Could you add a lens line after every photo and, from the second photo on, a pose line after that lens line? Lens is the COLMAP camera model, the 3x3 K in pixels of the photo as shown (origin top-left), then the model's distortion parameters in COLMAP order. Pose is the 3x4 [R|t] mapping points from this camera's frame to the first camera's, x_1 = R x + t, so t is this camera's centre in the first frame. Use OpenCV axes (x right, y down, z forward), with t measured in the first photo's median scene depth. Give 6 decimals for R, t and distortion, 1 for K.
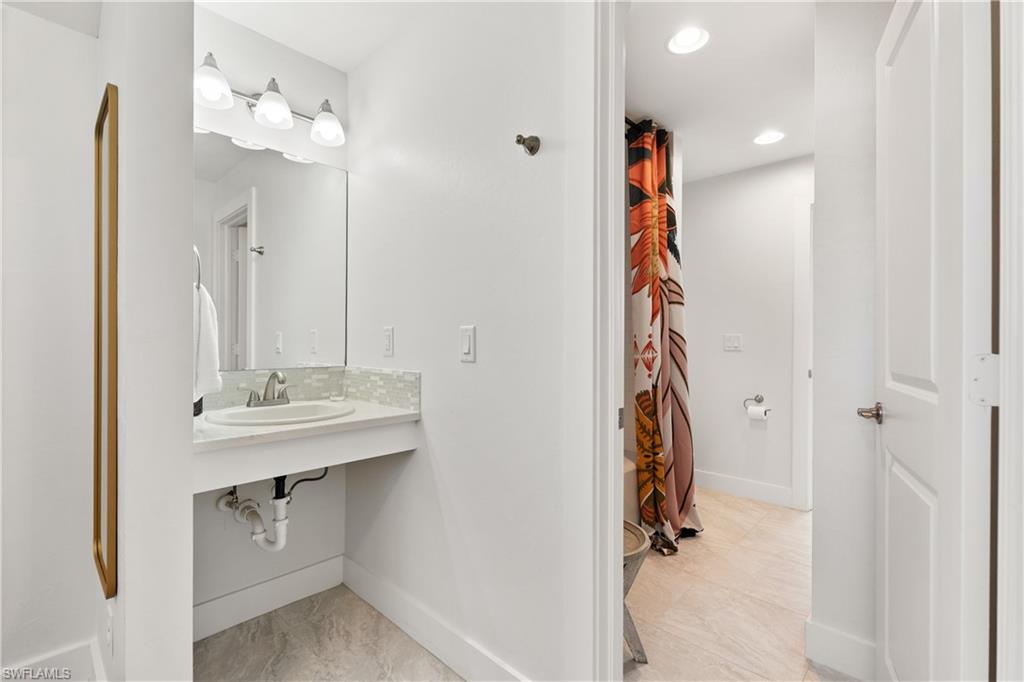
lens RADIAL K [[439.6, 0, 512.0], [0, 439.6, 341.0], [0, 0, 1]] dist [-0.014557, -0.000077]
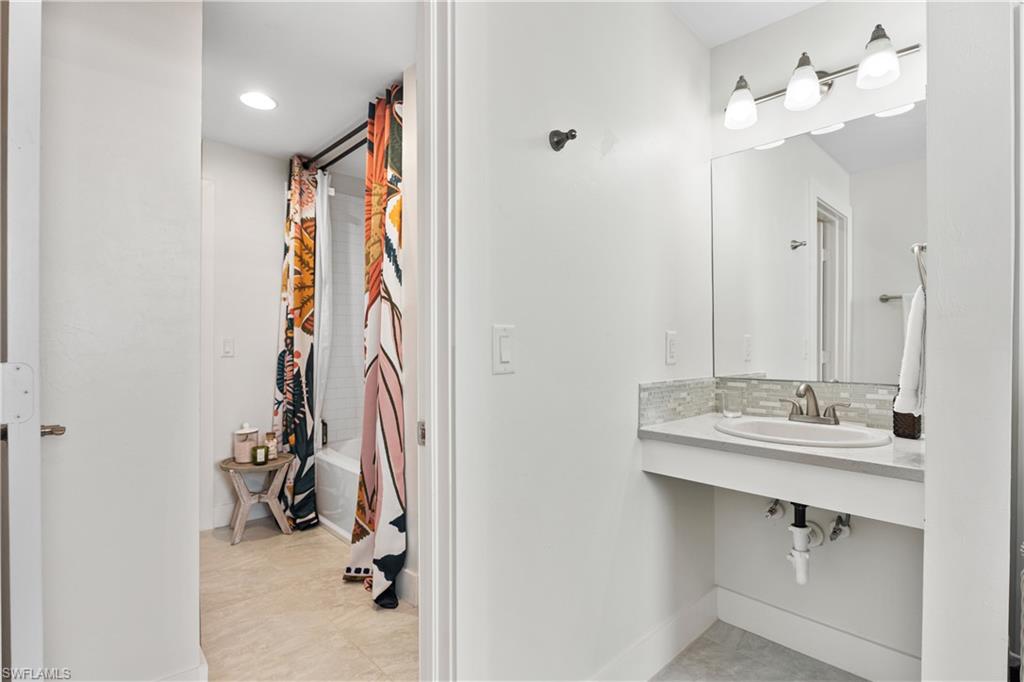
lens RADIAL K [[474.4, 0, 511.8], [0, 474.4, 350.0], [0, 0, 1]] dist [-0.012529, 0.000230]
pose [[-0.020053, -0.003289, -0.999794, 0.477574], [0.002139, 0.999992, -0.003333, 0.004125], [0.999797, -0.002205, -0.020045, 0.484580]]
